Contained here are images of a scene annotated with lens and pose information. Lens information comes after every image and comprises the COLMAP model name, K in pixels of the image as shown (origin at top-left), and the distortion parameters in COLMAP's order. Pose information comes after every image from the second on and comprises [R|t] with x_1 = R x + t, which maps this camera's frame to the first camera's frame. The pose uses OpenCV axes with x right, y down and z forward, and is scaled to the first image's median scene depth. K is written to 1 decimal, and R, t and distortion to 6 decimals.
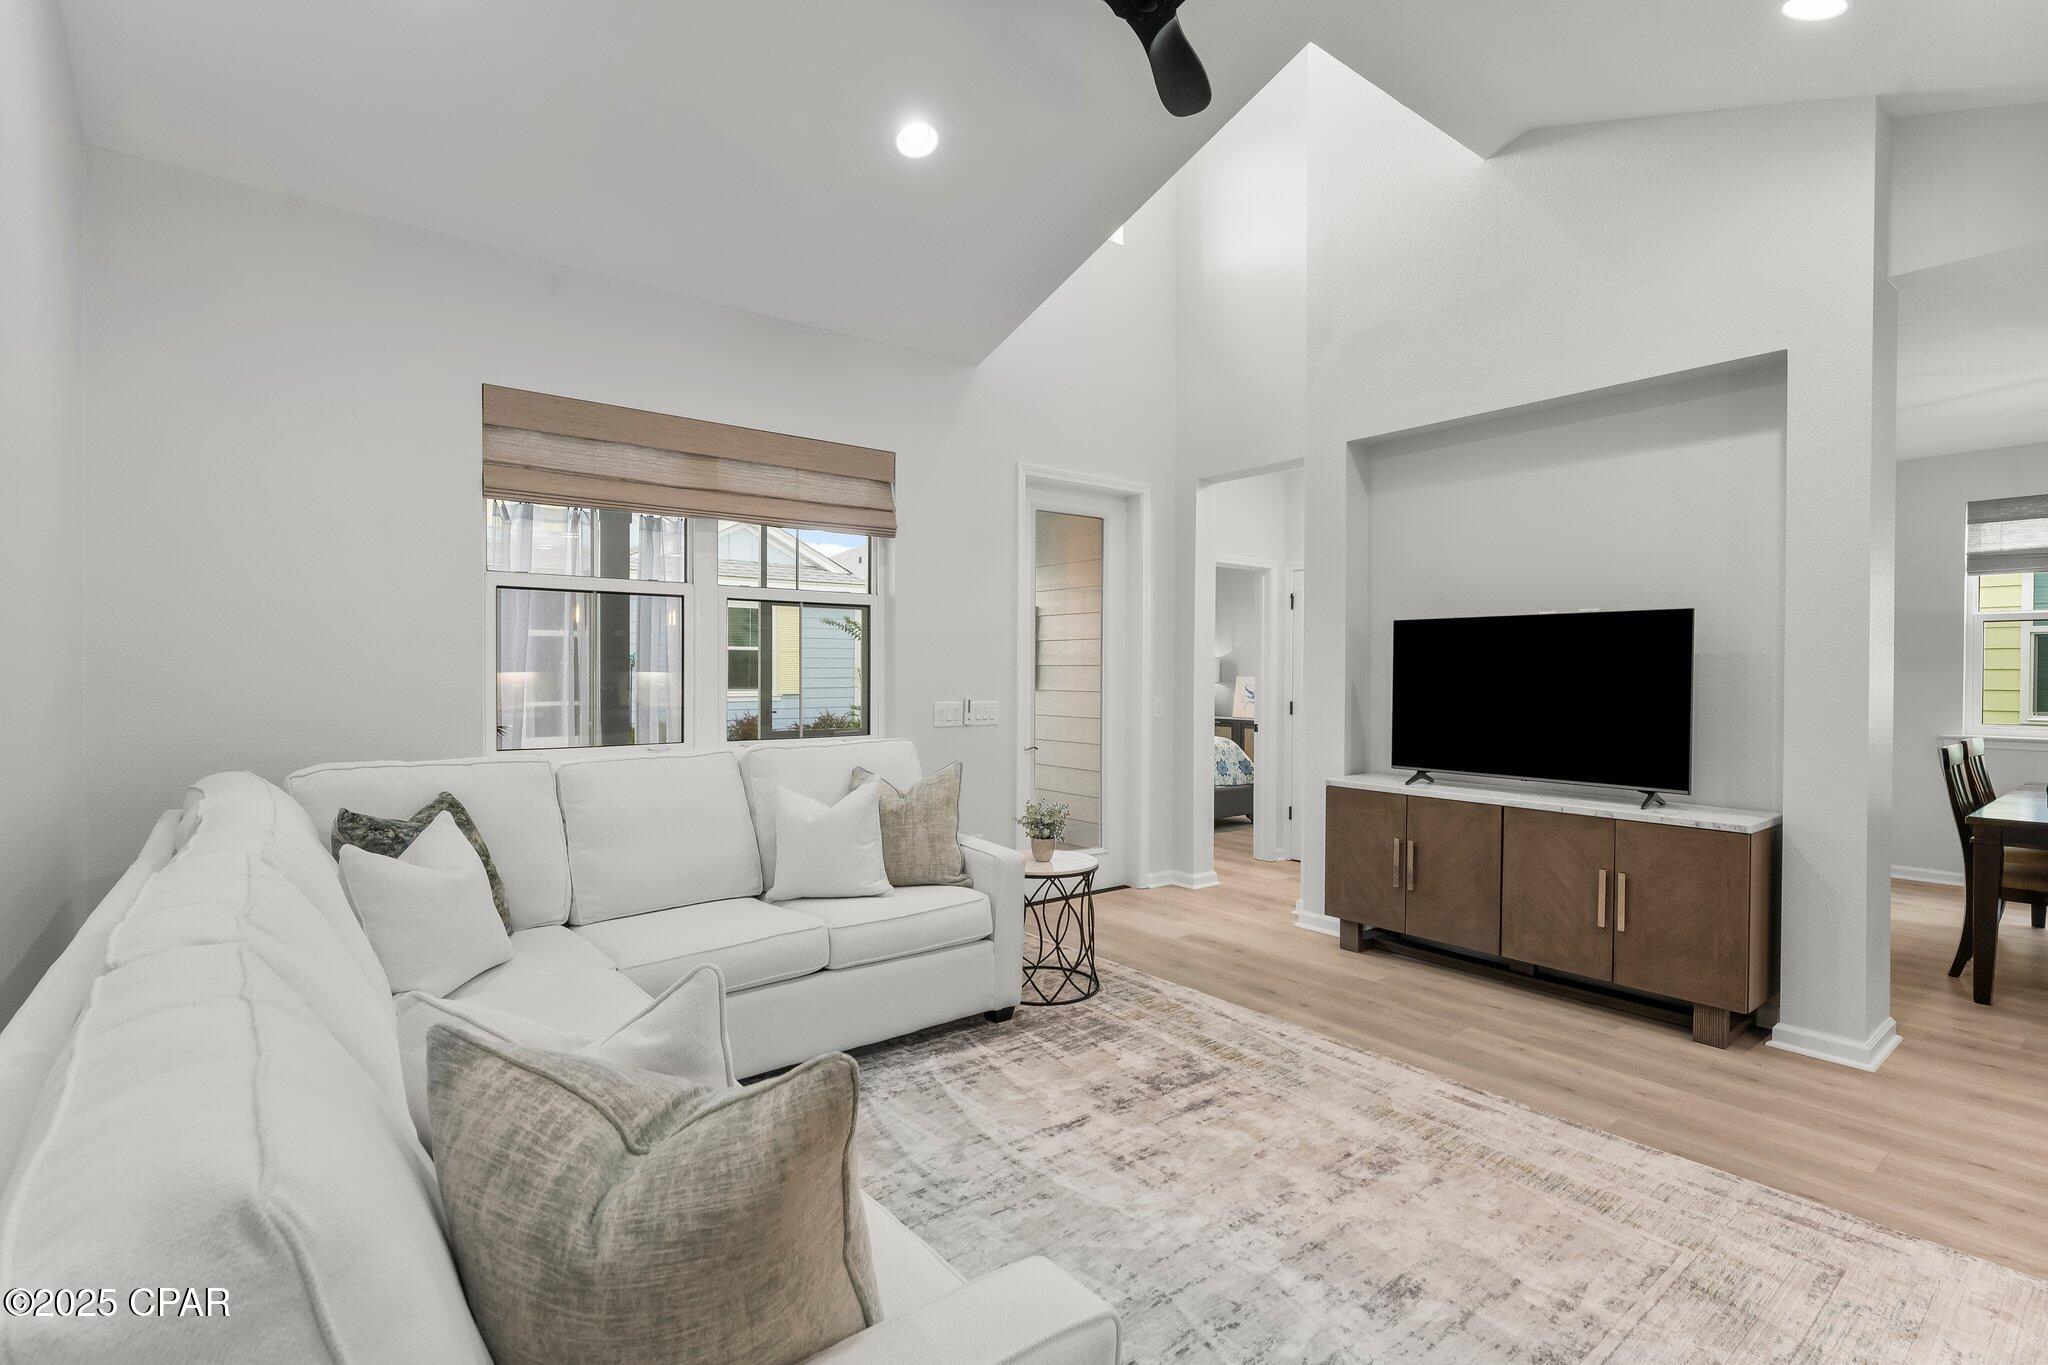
lens RADIAL K [[962.2, 0, 1024.0], [0, 962.2, 682.5], [0, 0, 1]] dist [-0.002322, -0.000701]
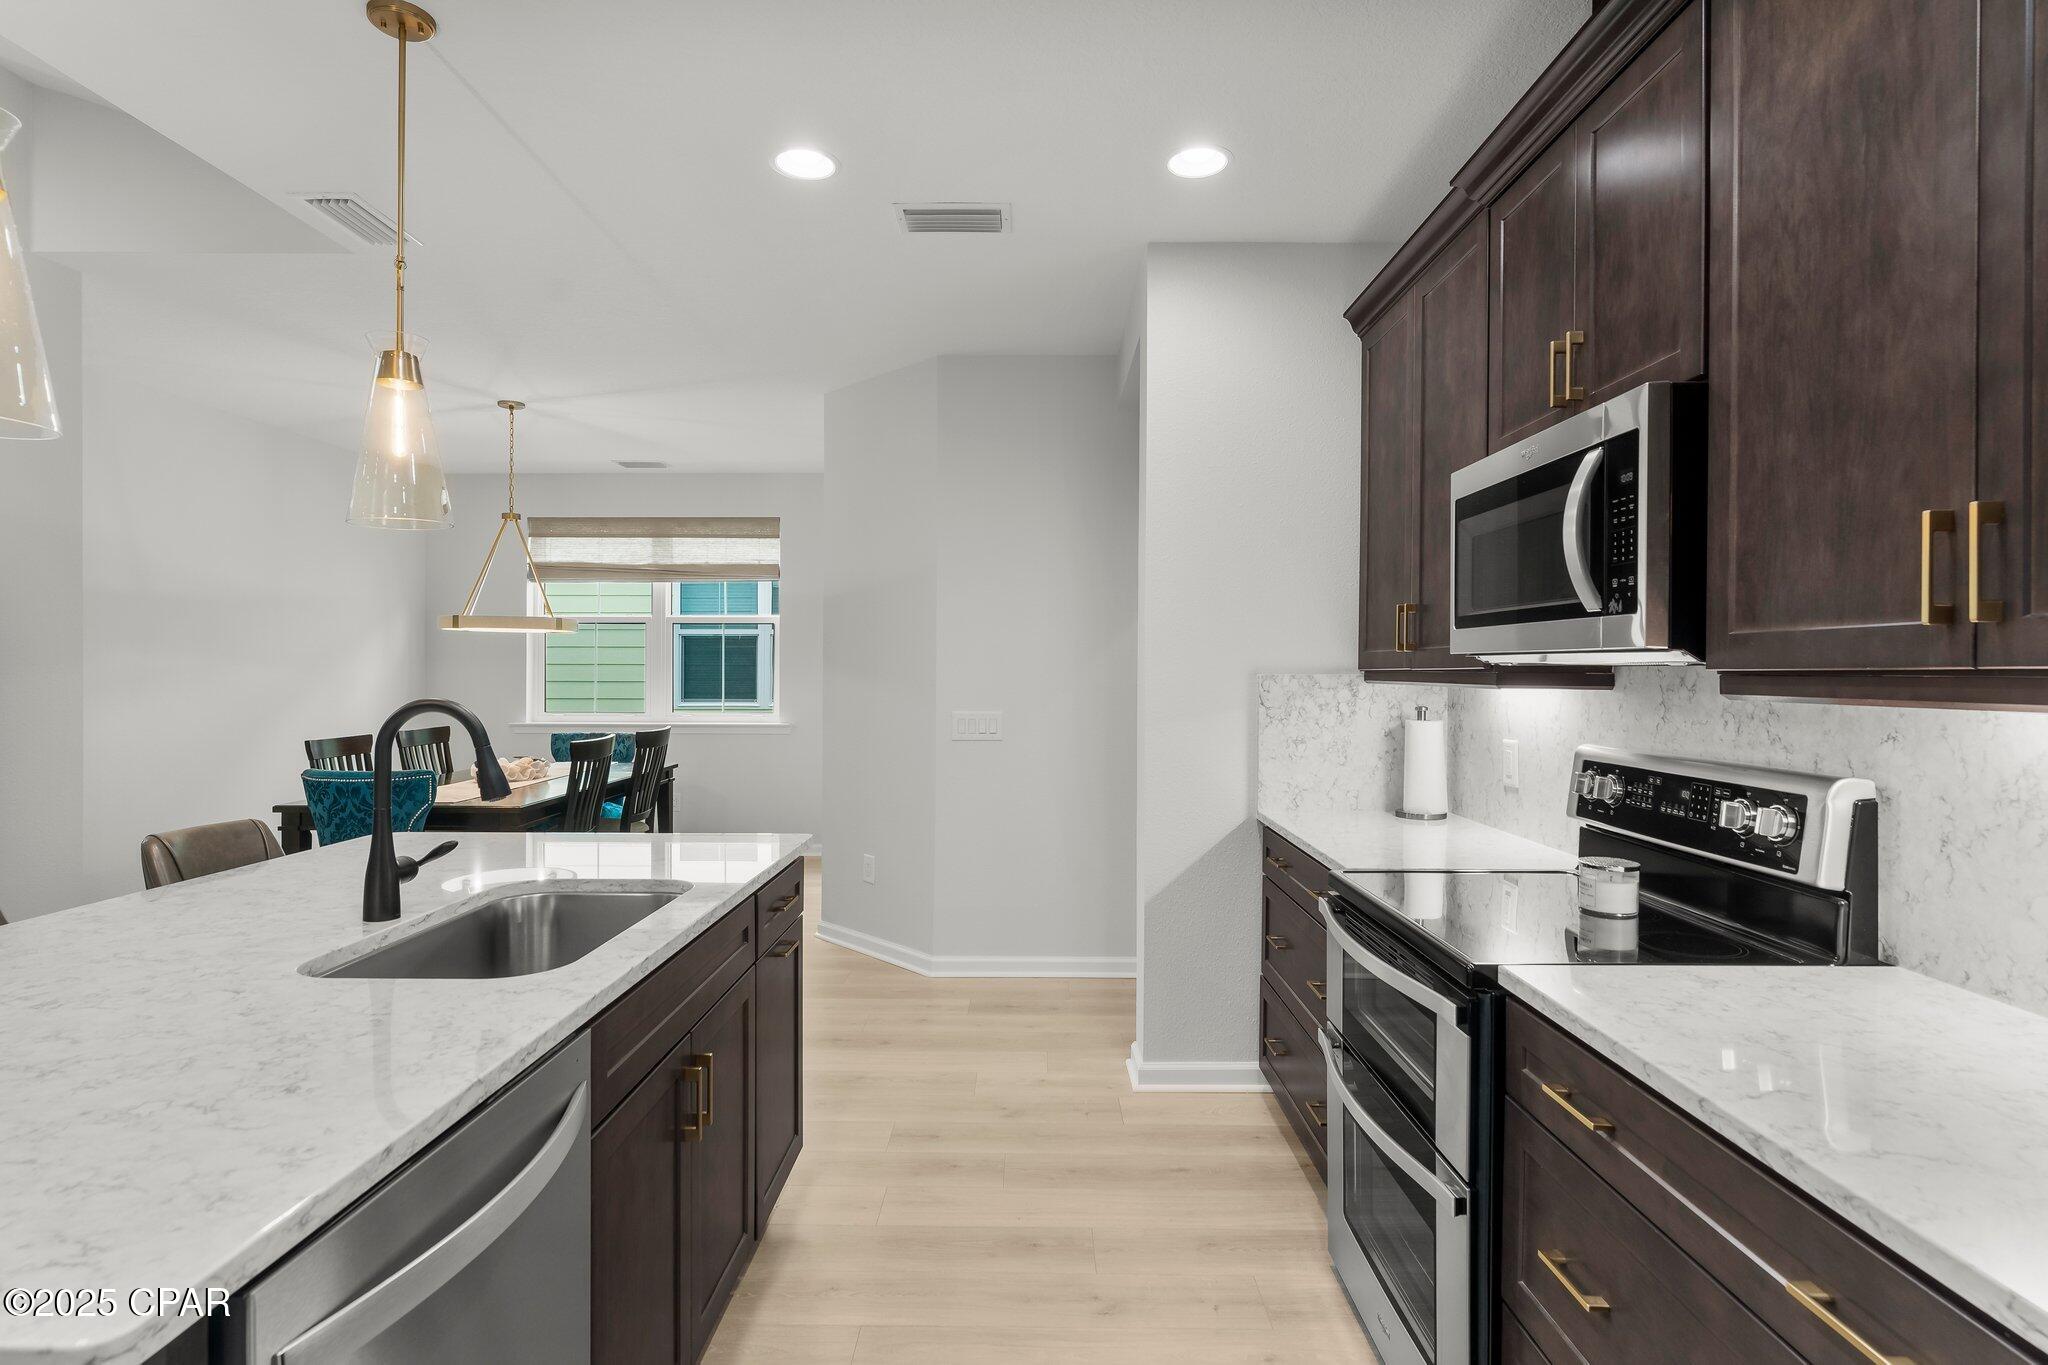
lens RADIAL K [[1025.8, 0, 1025.0], [0, 1025.8, 675.5], [0, 0, 1]] dist [0.001722, -0.000241]
pose [[0.628613, -0.006818, 0.777689, 0.672442], [0.007328, 0.999969, 0.002843, -0.000260], [-0.777684, 0.003912, 0.628643, -0.368383]]
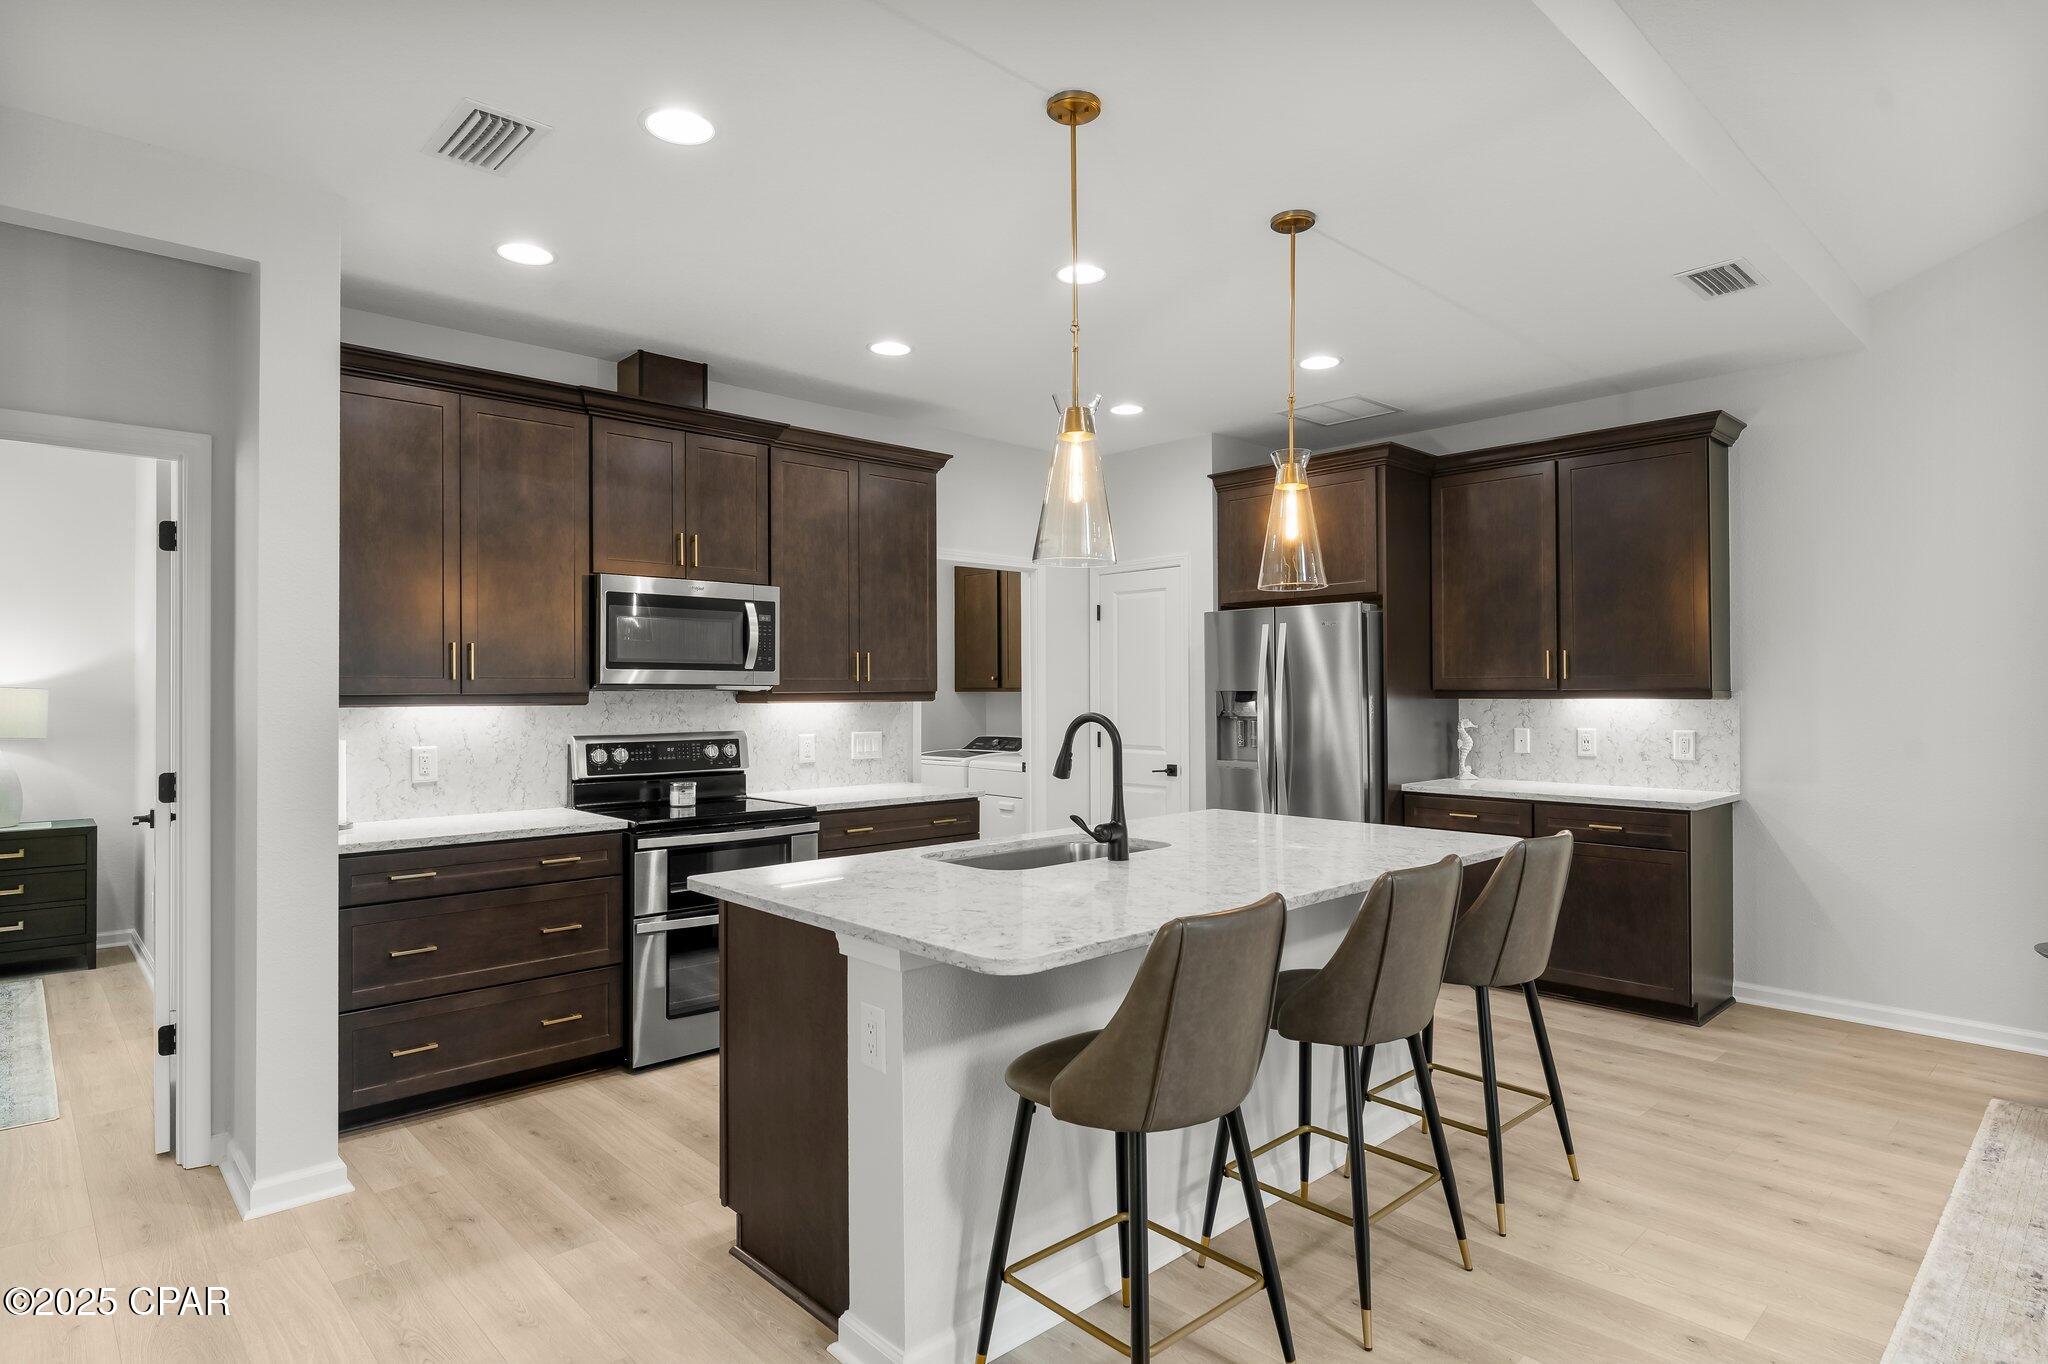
lens RADIAL K [[1100.5, 0, 1027.0], [0, 1100.5, 679.7], [0, 0, 1]] dist [-0.004131, -0.000517]
pose [[-0.996625, -0.001771, -0.082064, 0.999546], [-0.001726, 0.999998, -0.000609, -0.014371], [0.082065, -0.000466, -0.996627, 0.992328]]
